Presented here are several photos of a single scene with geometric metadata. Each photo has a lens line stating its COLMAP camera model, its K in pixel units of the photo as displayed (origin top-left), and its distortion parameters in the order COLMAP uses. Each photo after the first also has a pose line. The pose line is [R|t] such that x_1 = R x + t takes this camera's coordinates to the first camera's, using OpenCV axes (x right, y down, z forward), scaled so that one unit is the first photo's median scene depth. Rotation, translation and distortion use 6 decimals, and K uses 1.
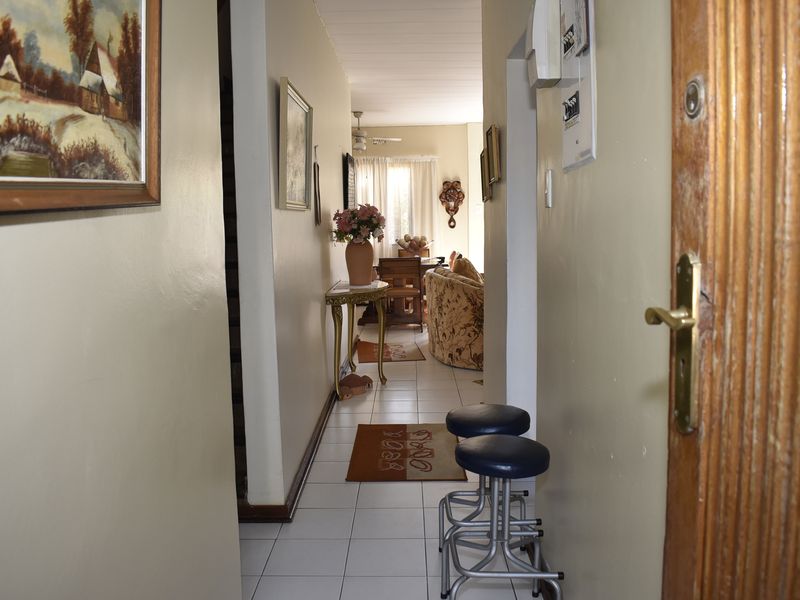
lens RADIAL K [[704.8, 0, 400.0], [0, 704.8, 300.0], [0, 0, 1]] dist [-0.095460, 0.005097]
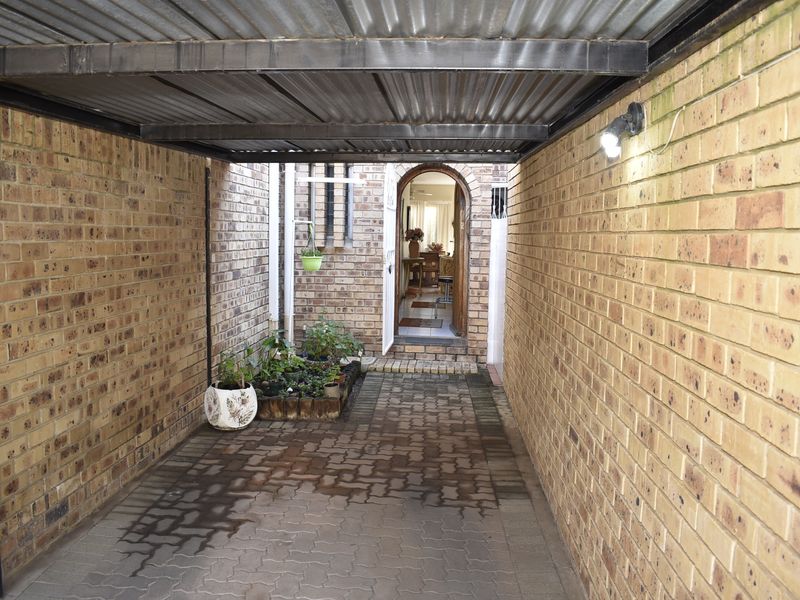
lens RADIAL K [[704.8, 0, 400.0], [0, 704.8, 300.0], [0, 0, 1]] dist [-0.095460, 0.005097]
pose [[0.998476, 0.036401, -0.041483, 0.004454], [-0.037460, 0.998984, -0.025035, 0.144011], [0.040530, 0.026550, 0.998826, -1.155789]]
